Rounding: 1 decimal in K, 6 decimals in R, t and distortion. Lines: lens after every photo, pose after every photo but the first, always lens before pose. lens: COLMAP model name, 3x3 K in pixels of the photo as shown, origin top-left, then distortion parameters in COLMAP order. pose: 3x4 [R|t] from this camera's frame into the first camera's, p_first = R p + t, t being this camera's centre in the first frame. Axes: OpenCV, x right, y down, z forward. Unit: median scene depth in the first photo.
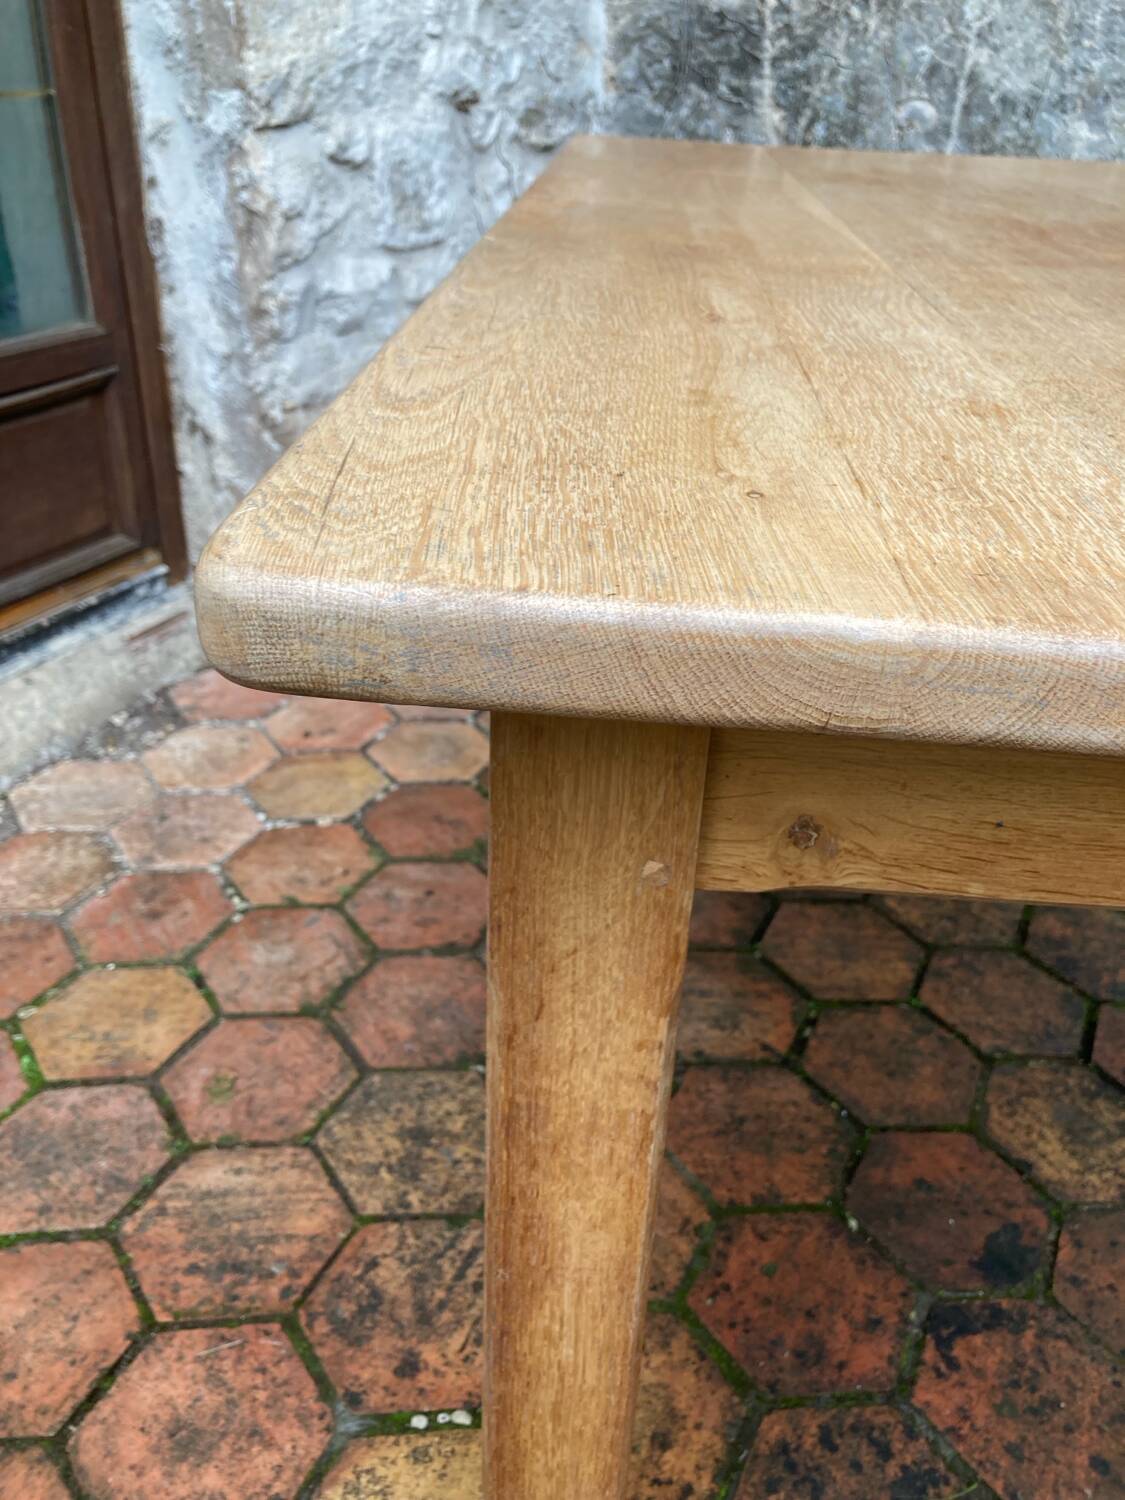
lens RADIAL K [[1249.9, 0, 575.4], [0, 1249.9, 735.7], [0, 0, 1]] dist [0.005574, 0.009590]
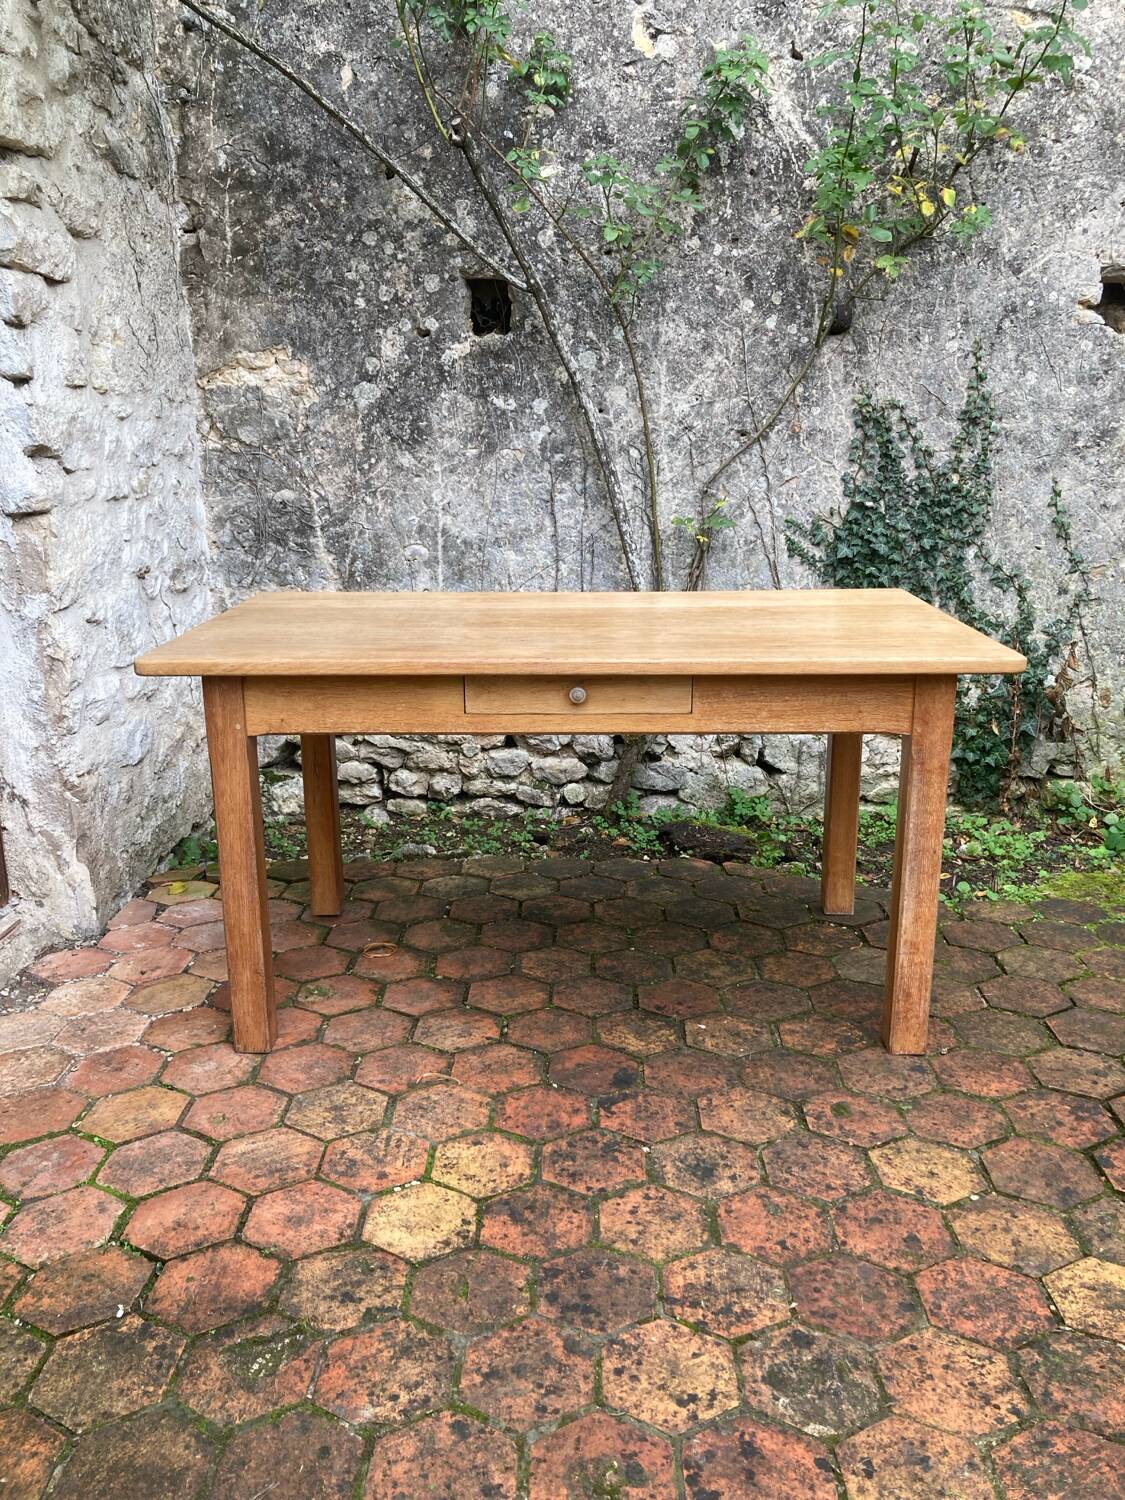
lens RADIAL K [[1249.9, 0, 564.4], [0, 1249.9, 735.0], [0, 0, 1]] dist [0.005574, 0.009590]
pose [[0.909961, -0.143707, 0.388998, -0.308619], [0.238313, 0.948888, -0.206925, 0.167595], [-0.339379, 0.280997, 0.897699, -0.656033]]
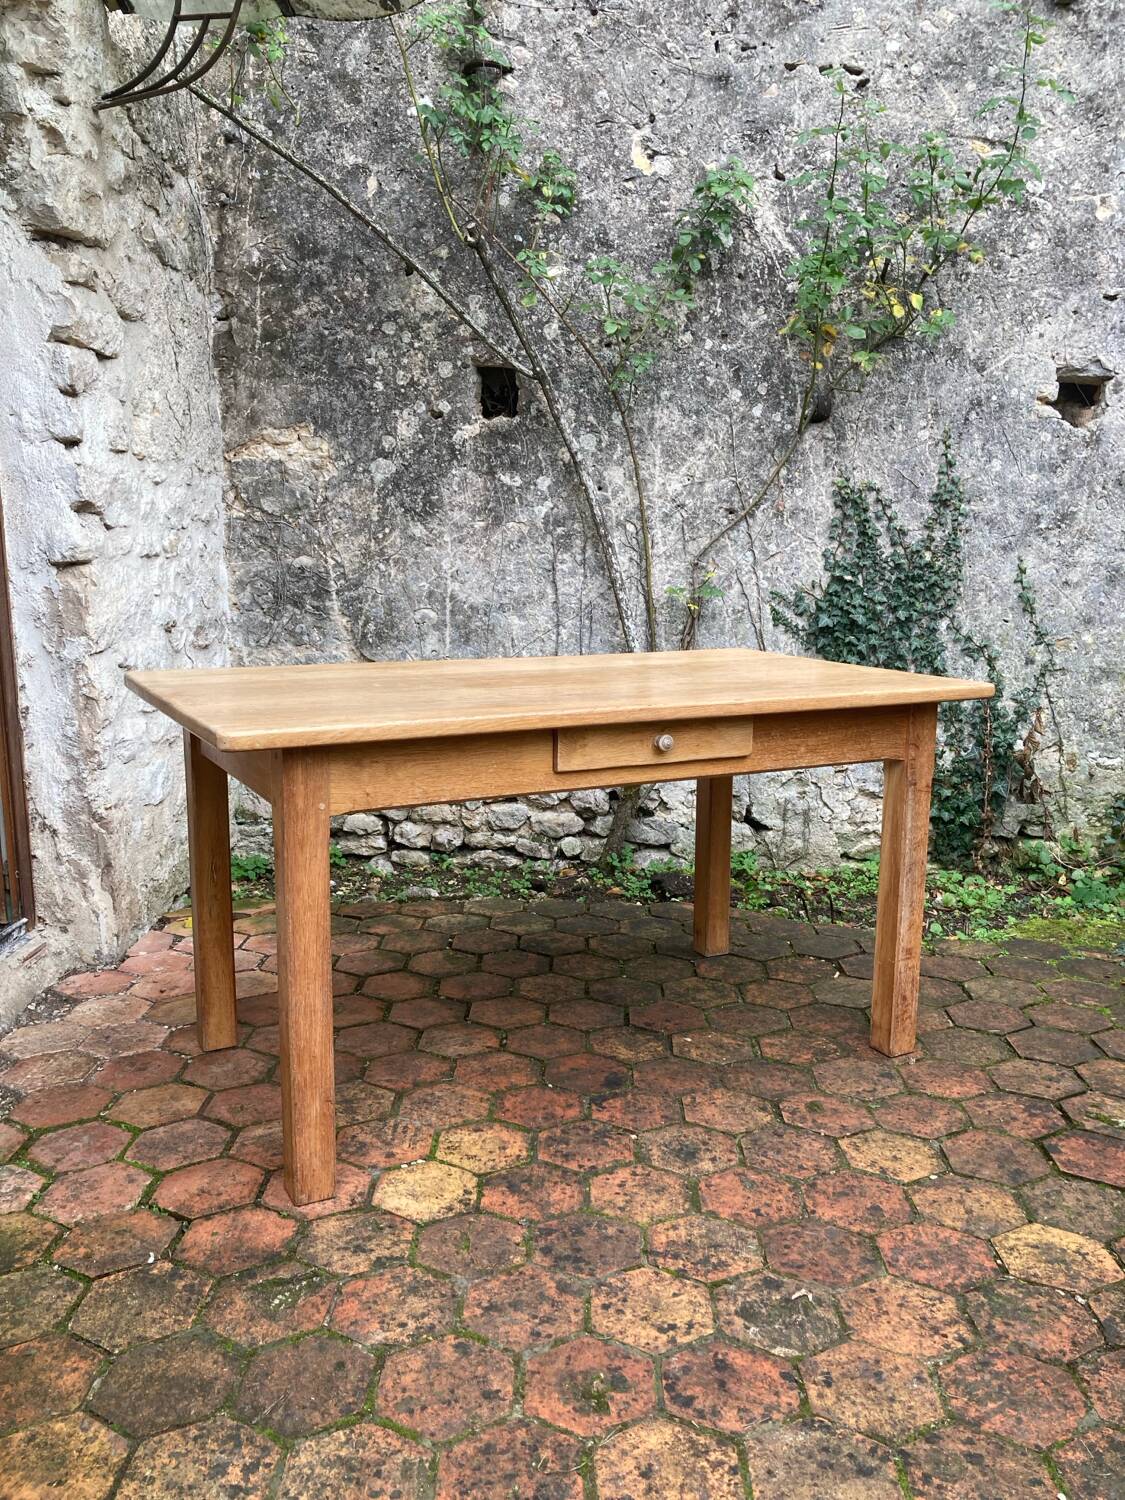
lens RADIAL K [[1249.9, 0, 583.0], [0, 1249.9, 737.2], [0, 0, 1]] dist [0.005574, 0.009590]
pose [[0.904370, -0.100936, 0.414640, -0.372263], [0.230588, 0.933153, -0.275778, 0.273263], [-0.359087, 0.345017, 0.867191, -0.745144]]
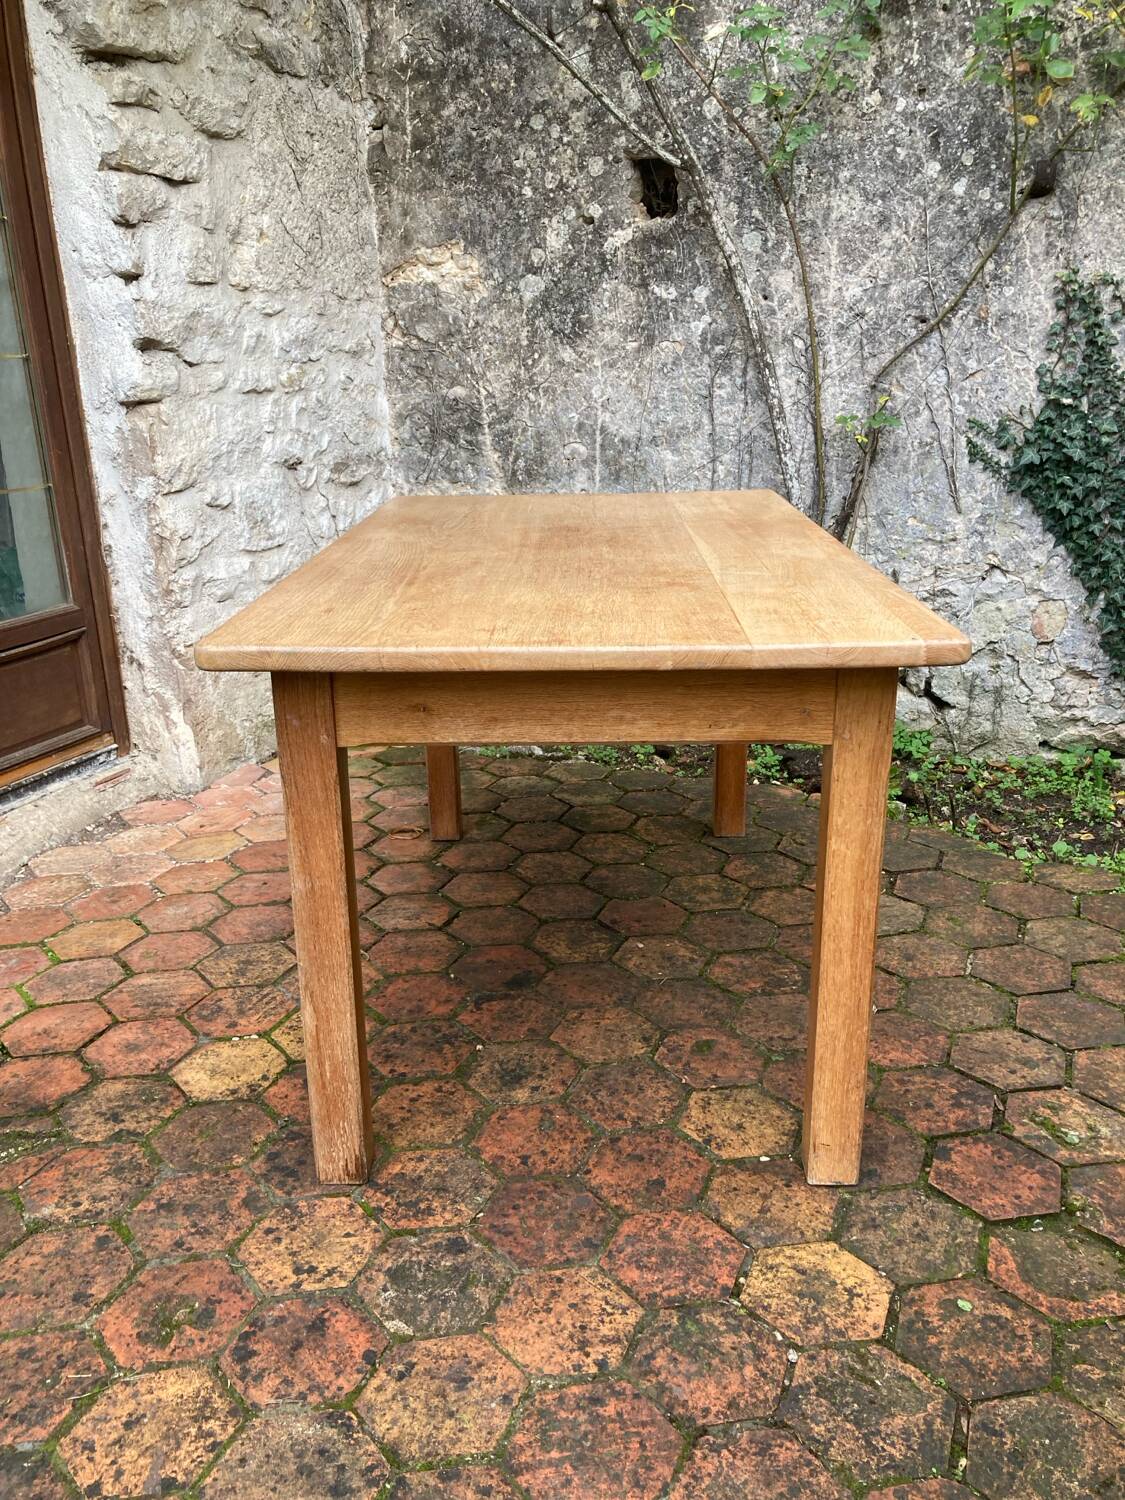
lens RADIAL K [[1249.9, 0, 566.7], [0, 1249.9, 760.5], [0, 0, 1]] dist [0.005574, 0.009590]
pose [[0.996289, -0.077088, 0.038293, 0.225831], [0.082904, 0.979030, -0.186085, 0.275313], [-0.023145, 0.188569, 0.981787, -0.712961]]
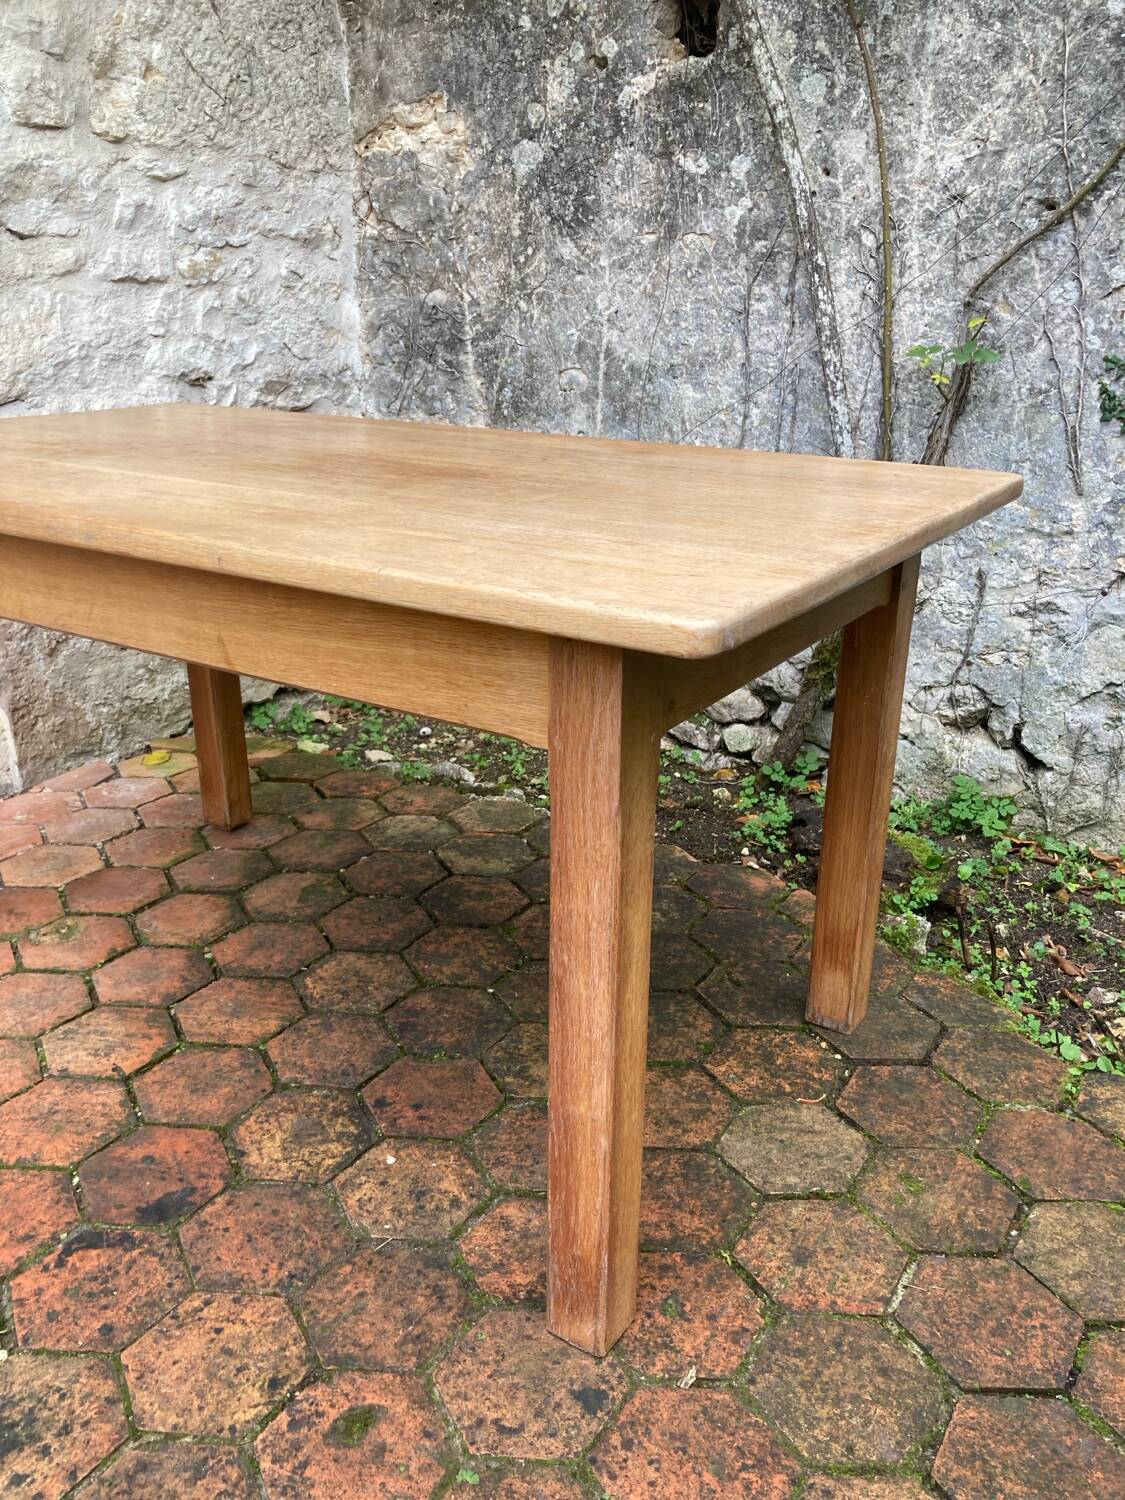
lens RADIAL K [[1249.9, 0, 566.4], [0, 1249.9, 754.2], [0, 0, 1]] dist [0.005574, 0.009590]
pose [[0.992836, 0.013322, -0.118744, 0.563959], [-0.031181, 0.988219, -0.149837, 0.074692], [0.115349, 0.152466, 0.981554, -0.213403]]
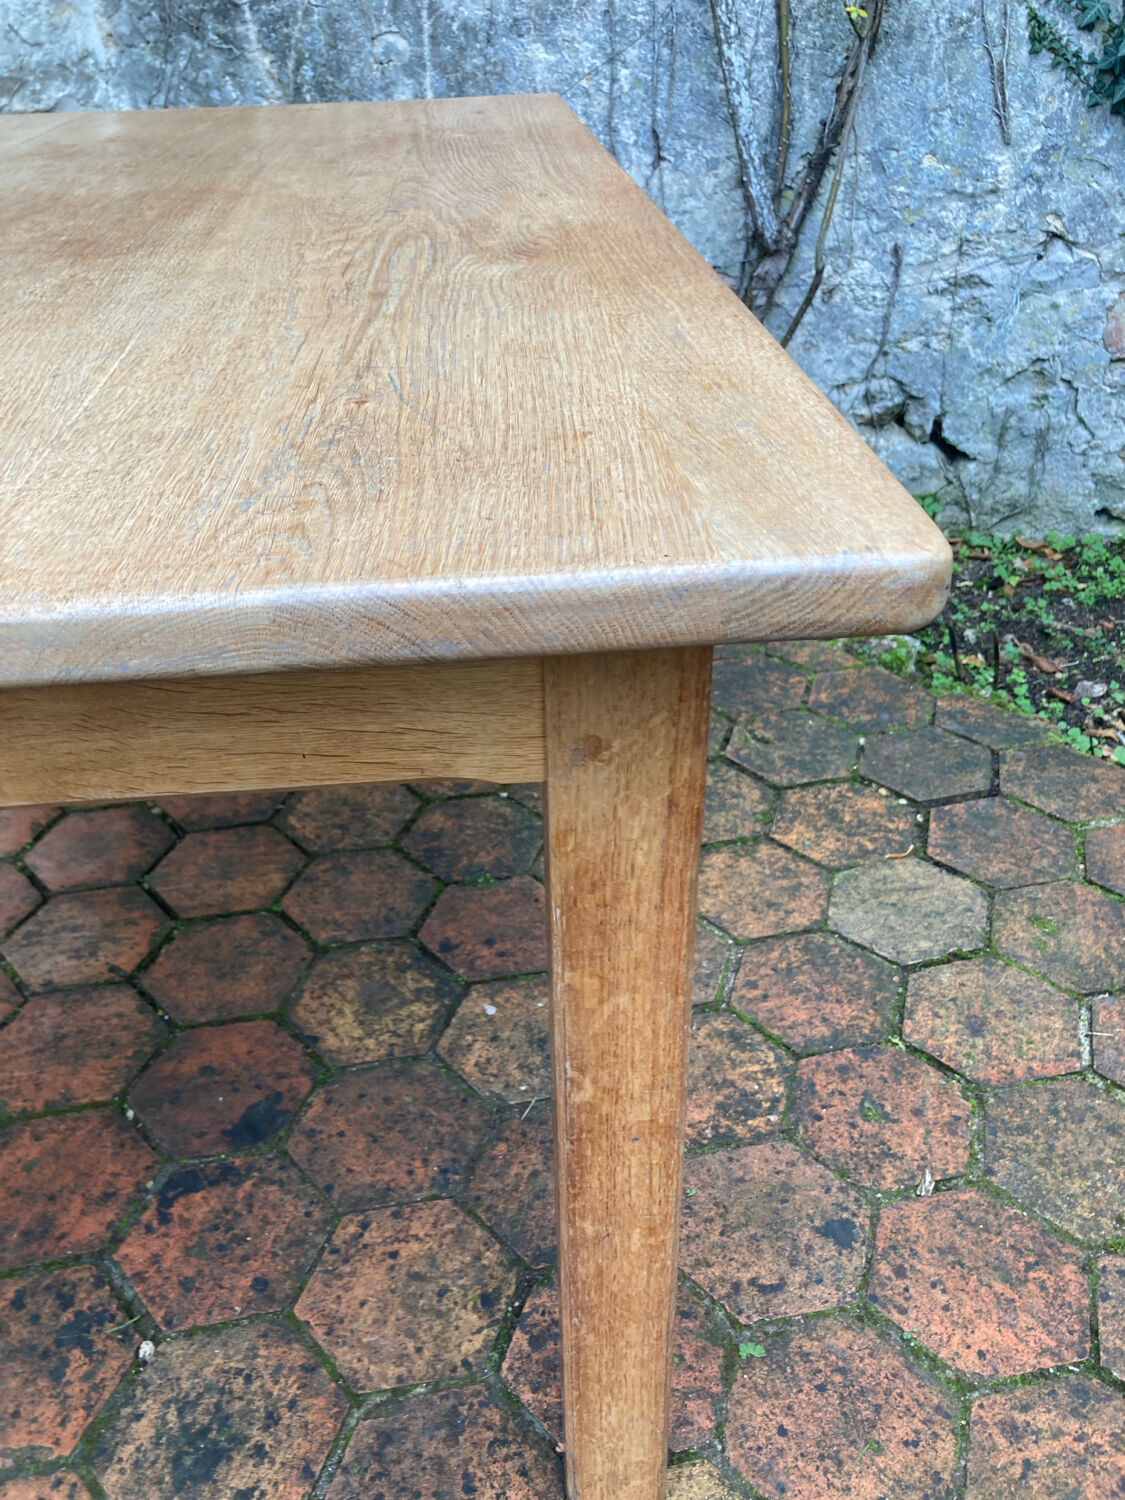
lens RADIAL K [[1249.9, 0, 555.0], [0, 1249.9, 755.3], [0, 0, 1]] dist [0.005574, 0.009590]
pose [[0.989137, -0.129604, 0.069359, 0.349824], [0.124923, 0.989830, 0.068051, 0.027279], [-0.077473, -0.058647, 0.995268, -0.077788]]
